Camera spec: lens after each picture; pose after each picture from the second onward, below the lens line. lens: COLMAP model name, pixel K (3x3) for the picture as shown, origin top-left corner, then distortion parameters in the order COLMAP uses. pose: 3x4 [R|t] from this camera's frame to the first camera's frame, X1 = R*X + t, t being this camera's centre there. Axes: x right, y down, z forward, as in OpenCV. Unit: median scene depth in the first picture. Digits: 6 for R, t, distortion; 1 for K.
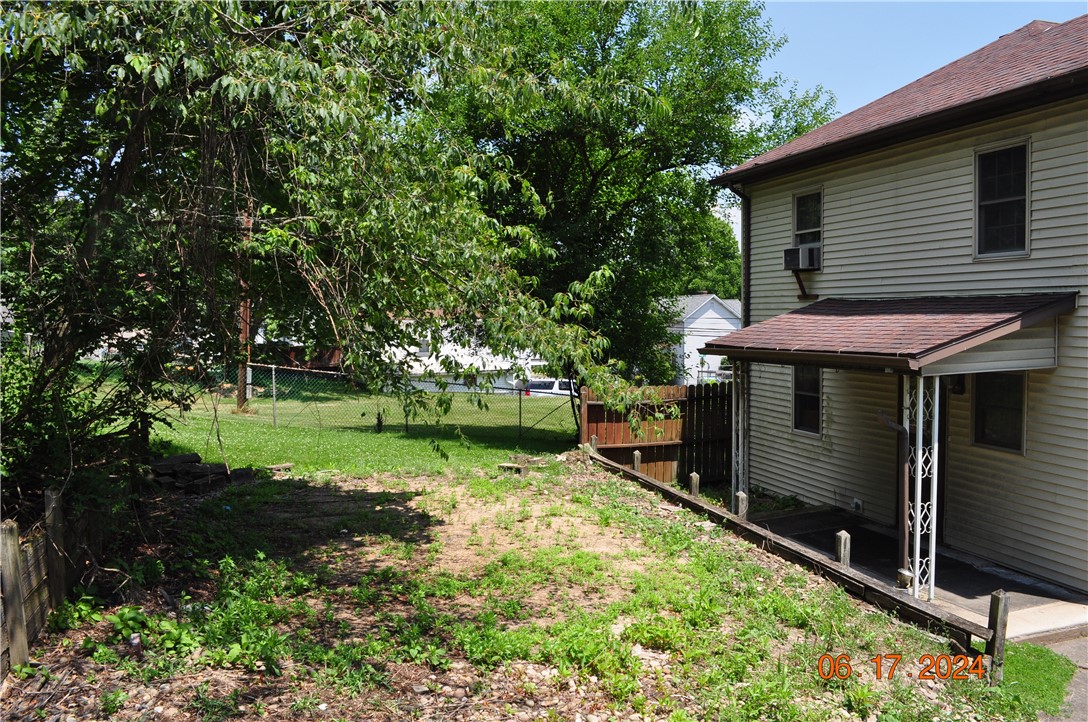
lens RADIAL K [[855.7, 0, 544.0], [0, 855.7, 361.0], [0, 0, 1]] dist [-0.082970, 0.006756]
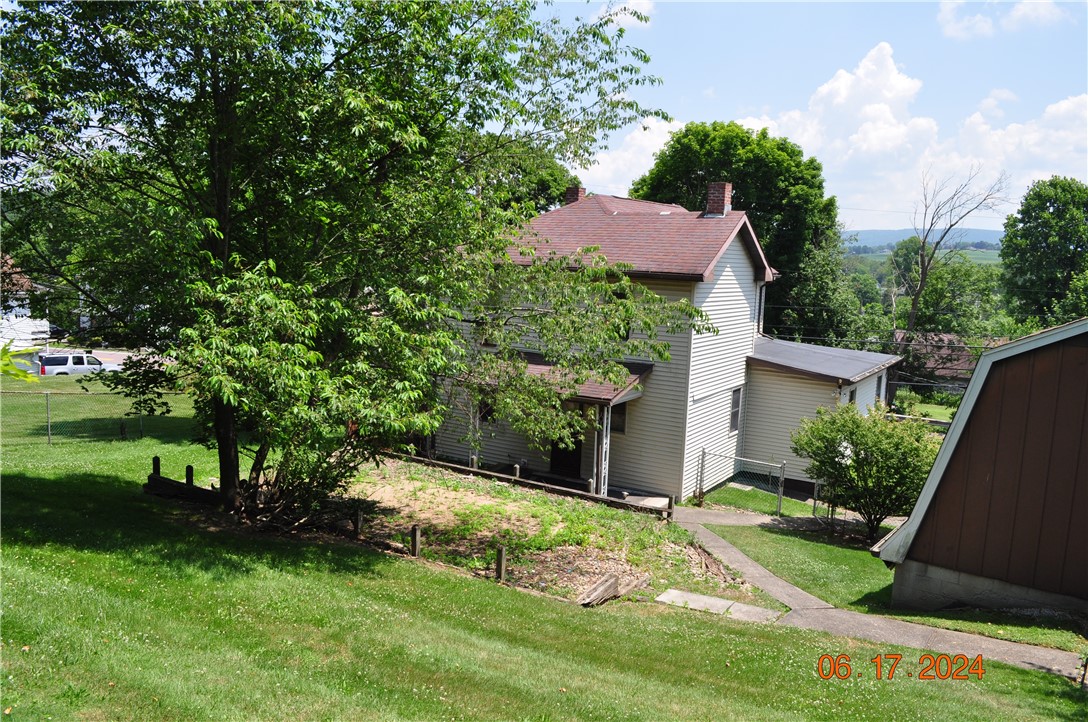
lens RADIAL K [[855.7, 0, 544.0], [0, 855.7, 361.0], [0, 0, 1]] dist [-0.082970, 0.006756]
pose [[0.753645, -0.039766, 0.656078, -1.016842], [-0.008775, 0.997470, 0.070538, -0.228481], [-0.657223, -0.058918, 0.751390, -0.521957]]
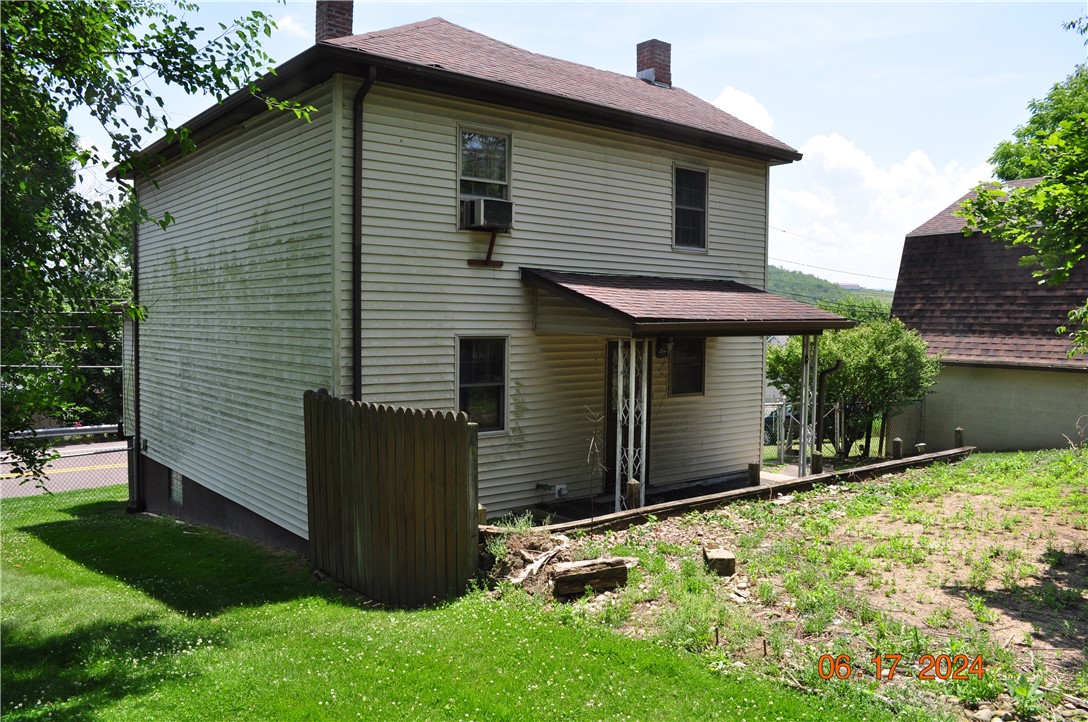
lens RADIAL K [[855.7, 0, 544.0], [0, 855.7, 361.0], [0, 0, 1]] dist [-0.082970, 0.006756]
pose [[-0.372913, -0.036646, 0.927142, -0.625741], [0.046094, 0.997254, 0.057957, -0.037639], [-0.926721, 0.064349, -0.370200, 1.705733]]
